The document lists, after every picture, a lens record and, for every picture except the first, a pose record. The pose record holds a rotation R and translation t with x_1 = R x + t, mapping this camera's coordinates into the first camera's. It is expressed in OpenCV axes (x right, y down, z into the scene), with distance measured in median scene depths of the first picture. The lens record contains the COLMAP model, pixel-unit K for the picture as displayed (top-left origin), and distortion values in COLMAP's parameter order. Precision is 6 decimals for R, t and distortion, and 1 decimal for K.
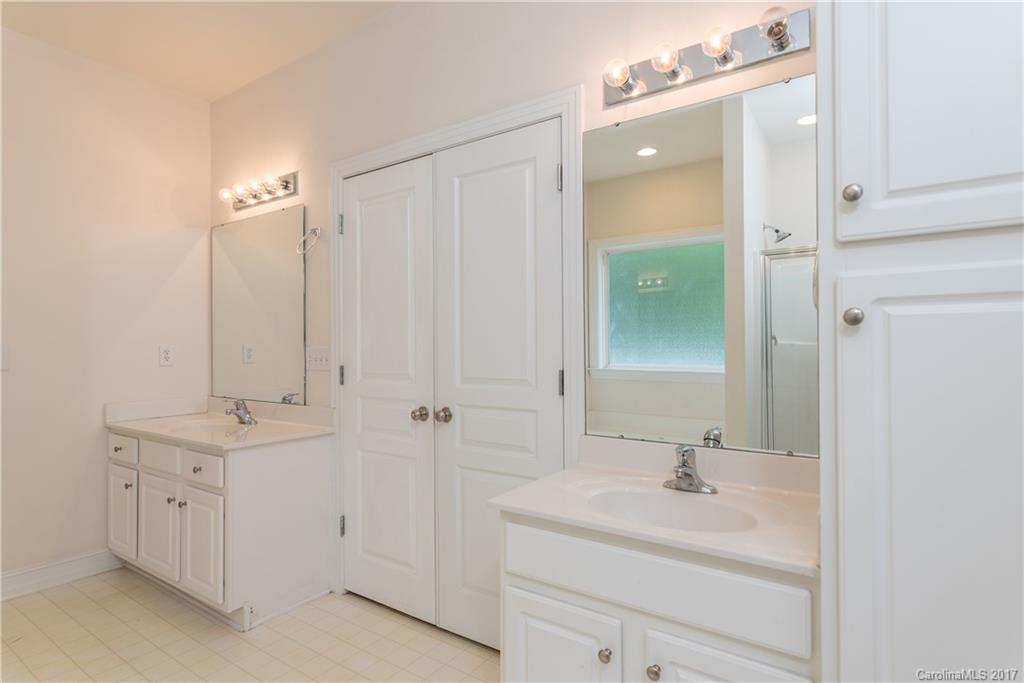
lens RADIAL K [[534.7, 0, 504.5], [0, 534.7, 342.5], [0, 0, 1]] dist [0.005844, -0.001570]
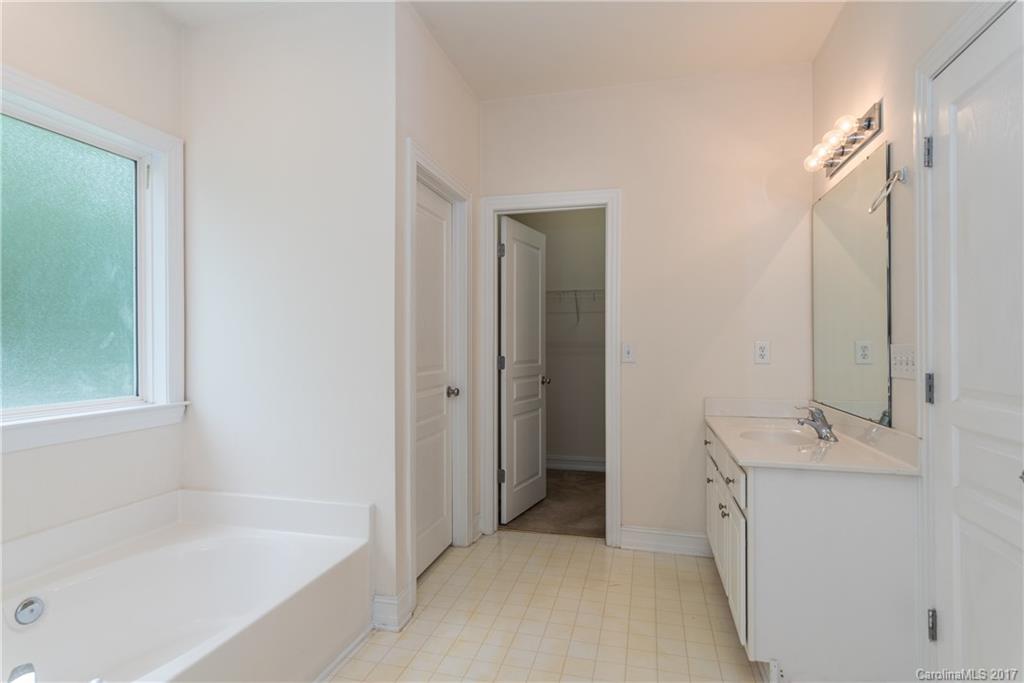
lens RADIAL K [[534.7, 0, 509.5], [0, 534.7, 341.9], [0, 0, 1]] dist [0.005844, -0.001570]
pose [[0.340530, -0.001500, -0.940232, 0.118965], [0.006079, 0.999981, 0.000606, 0.001859], [0.940214, -0.005922, 0.340533, 0.290956]]
